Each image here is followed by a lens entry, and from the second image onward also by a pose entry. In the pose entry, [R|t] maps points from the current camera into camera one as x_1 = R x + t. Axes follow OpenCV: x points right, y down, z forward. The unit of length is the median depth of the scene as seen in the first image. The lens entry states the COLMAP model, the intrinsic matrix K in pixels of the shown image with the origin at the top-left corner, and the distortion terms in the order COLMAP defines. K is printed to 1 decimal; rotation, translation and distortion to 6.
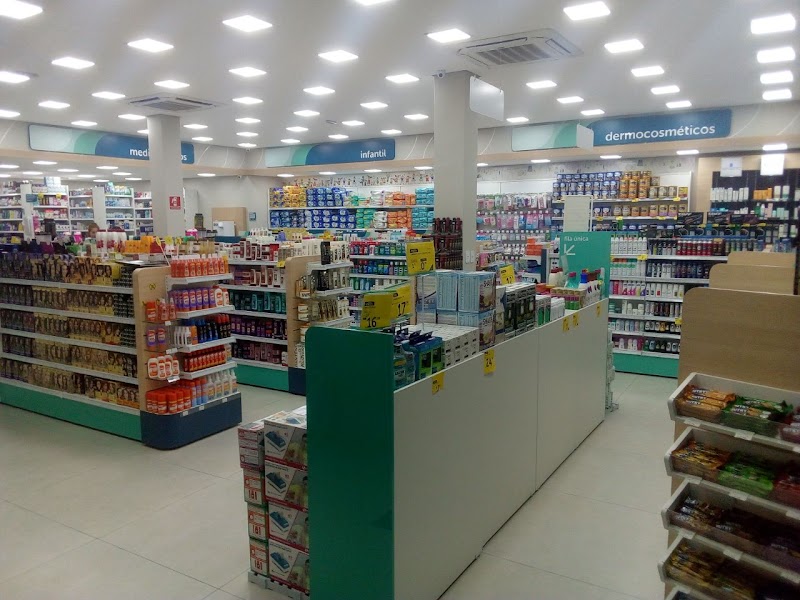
lens RADIAL K [[635.9, 0, 399.6], [0, 635.9, 300.0], [0, 0, 1]] dist [0.007207, -0.036015]
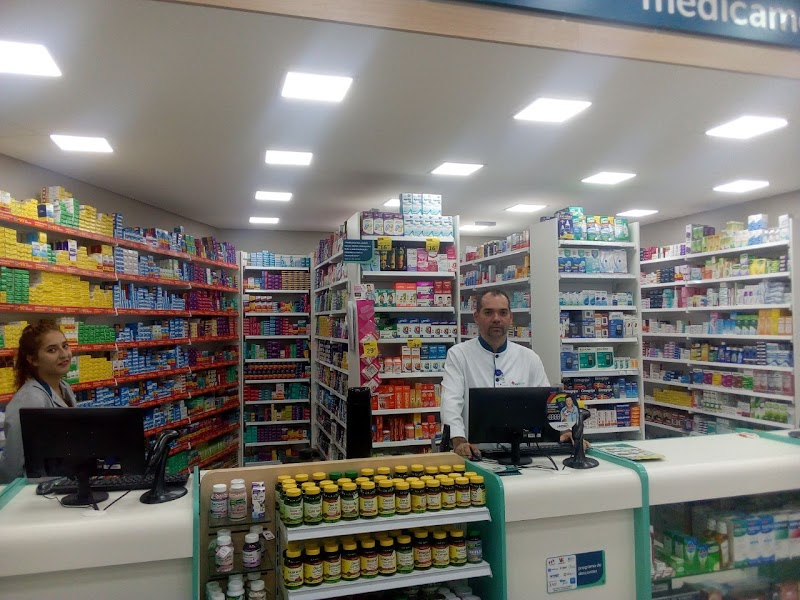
lens RADIAL K [[635.9, 0, 399.6], [0, 635.9, 300.2], [0, 0, 1]] dist [0.007207, -0.036015]
pose [[0.739155, -0.022408, -0.673162, -0.288345], [-0.081257, 0.989180, -0.122151, -0.081288], [0.668616, 0.144987, 0.729337, 0.679976]]
